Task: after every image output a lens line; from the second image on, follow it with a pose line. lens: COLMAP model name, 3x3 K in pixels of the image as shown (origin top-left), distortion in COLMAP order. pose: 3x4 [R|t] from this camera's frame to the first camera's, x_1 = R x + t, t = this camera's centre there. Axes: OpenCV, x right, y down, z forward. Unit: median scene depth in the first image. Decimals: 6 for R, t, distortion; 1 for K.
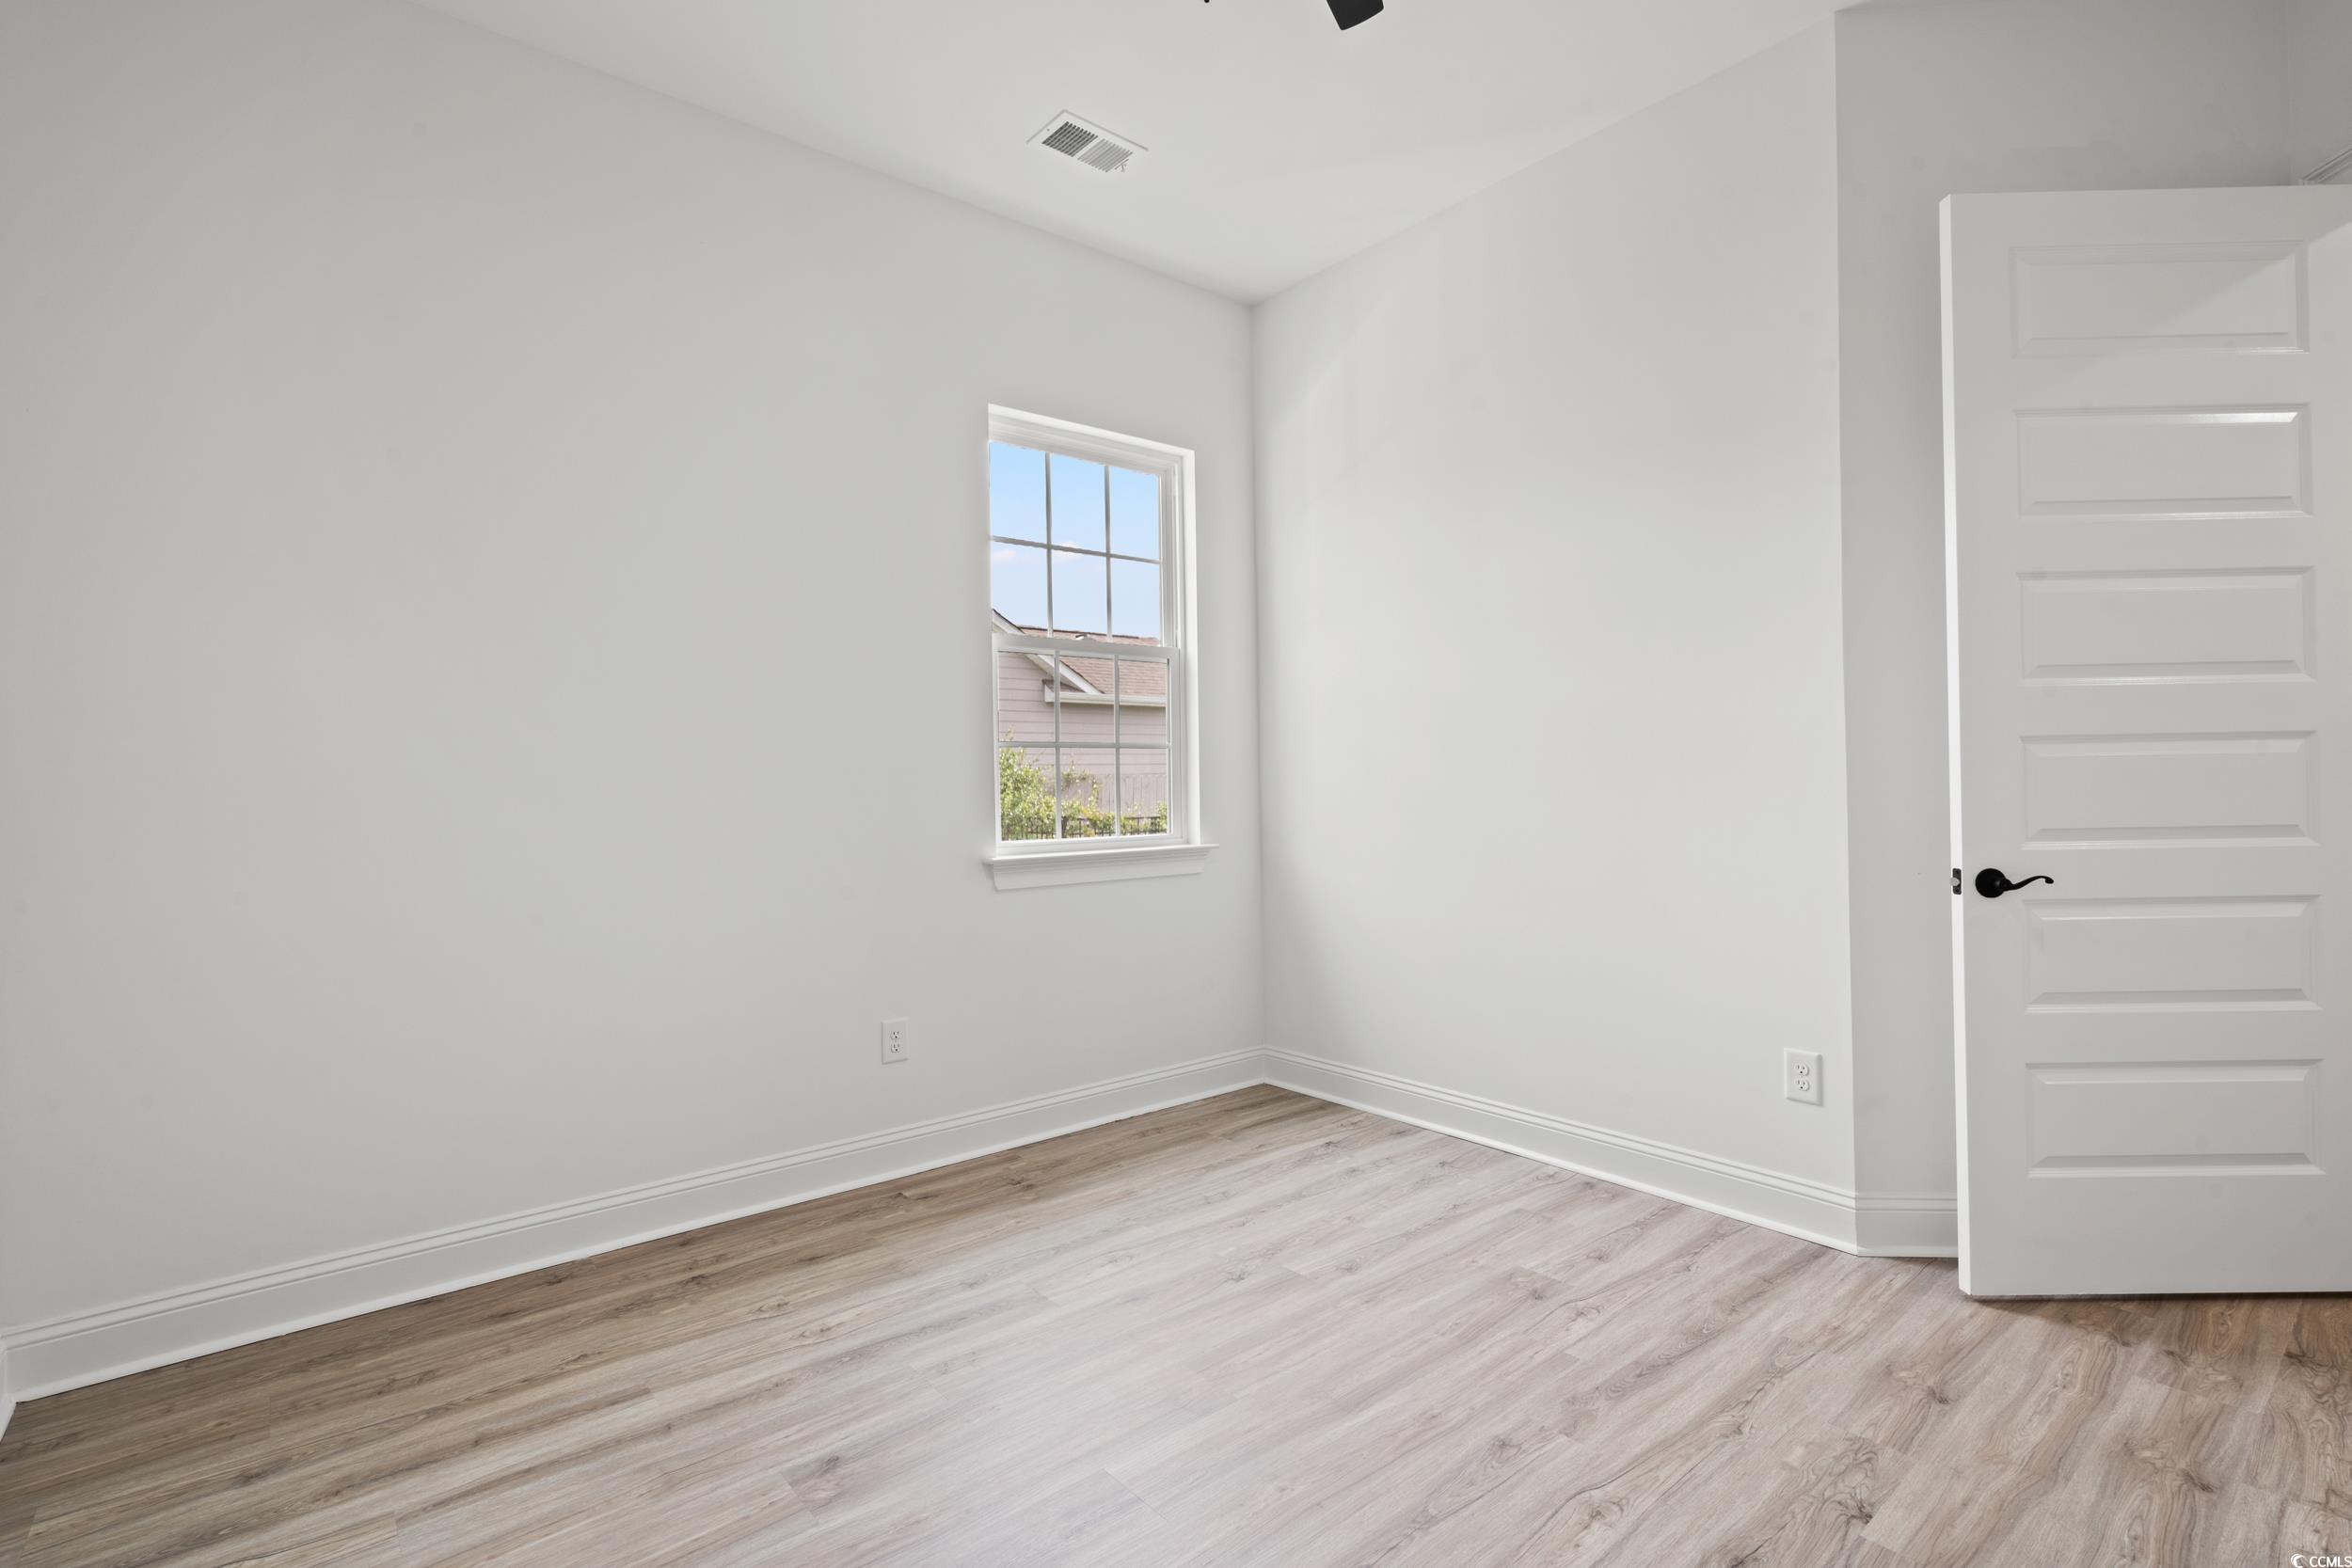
lens RADIAL K [[1092.0, 0, 1181.2], [0, 1092.0, 779.5], [0, 0, 1]] dist [-0.002405, 0.000638]
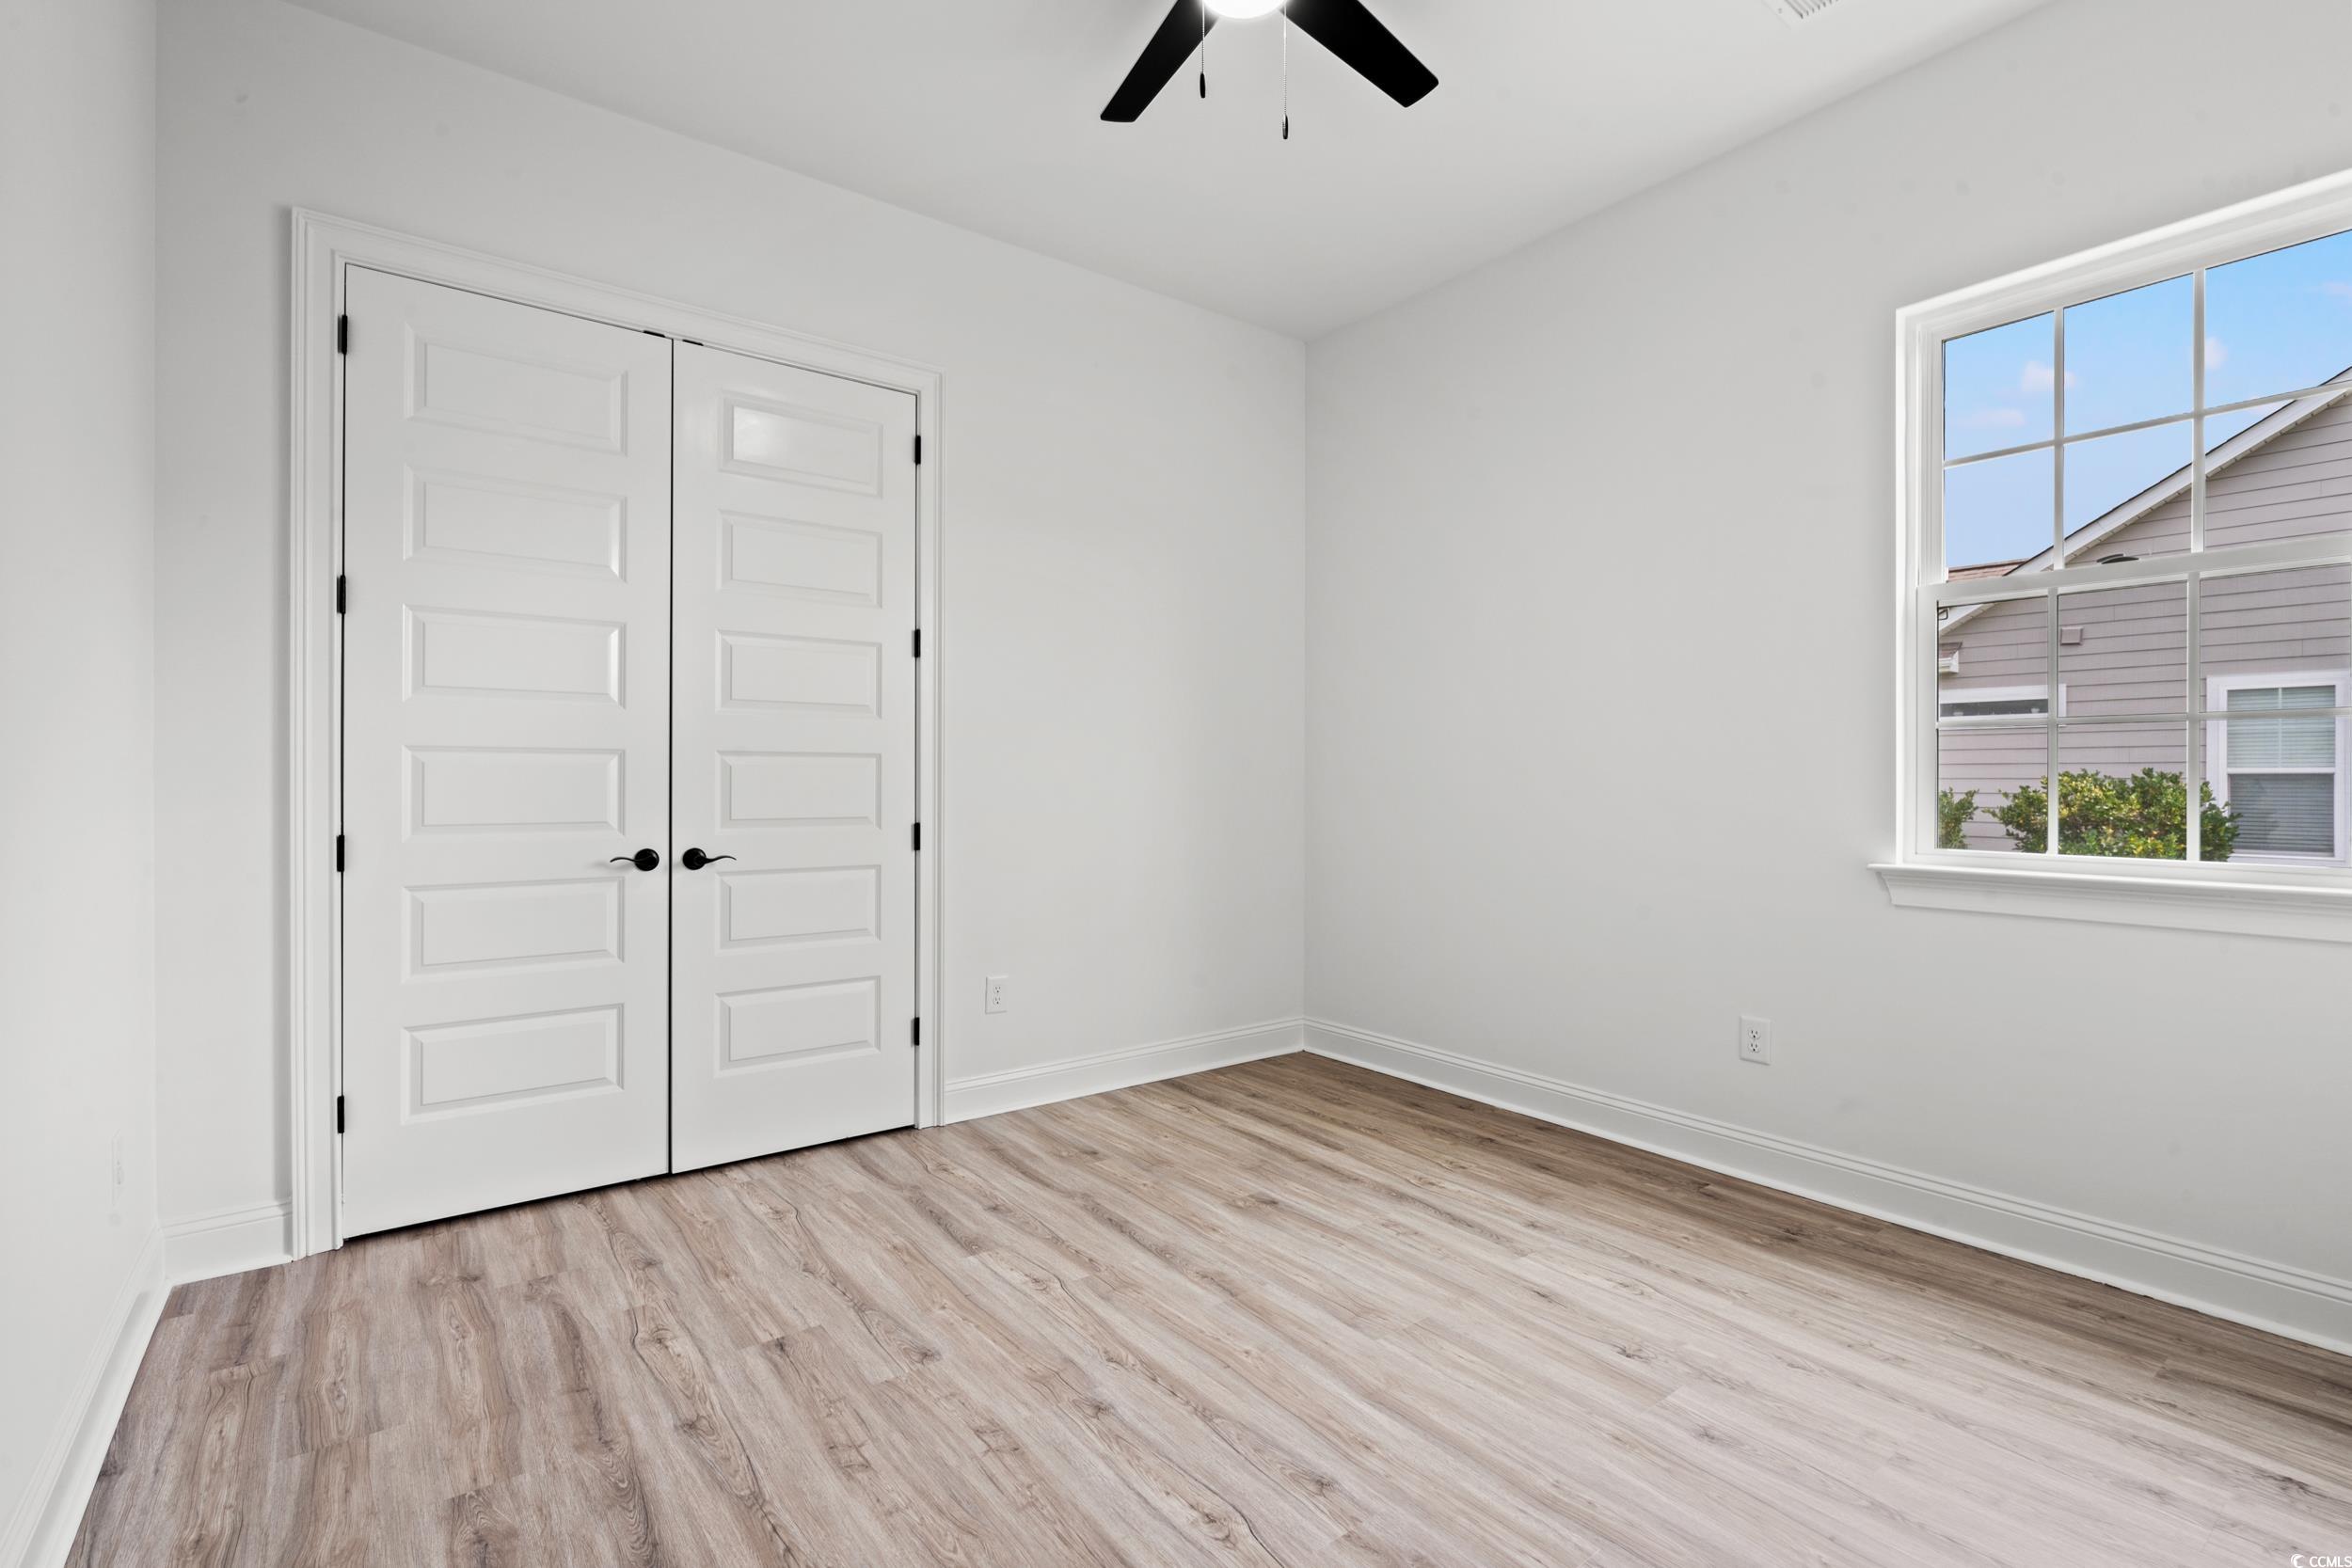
lens RADIAL K [[1092.0, 0, 1181.2], [0, 1092.0, 779.5], [0, 0, 1]] dist [-0.002405, 0.000638]
pose [[-0.048958, 0.016498, -0.998665, 0.902732], [0.003952, 0.999859, 0.016324, -0.011722], [0.998793, -0.003148, -0.049016, 0.677234]]
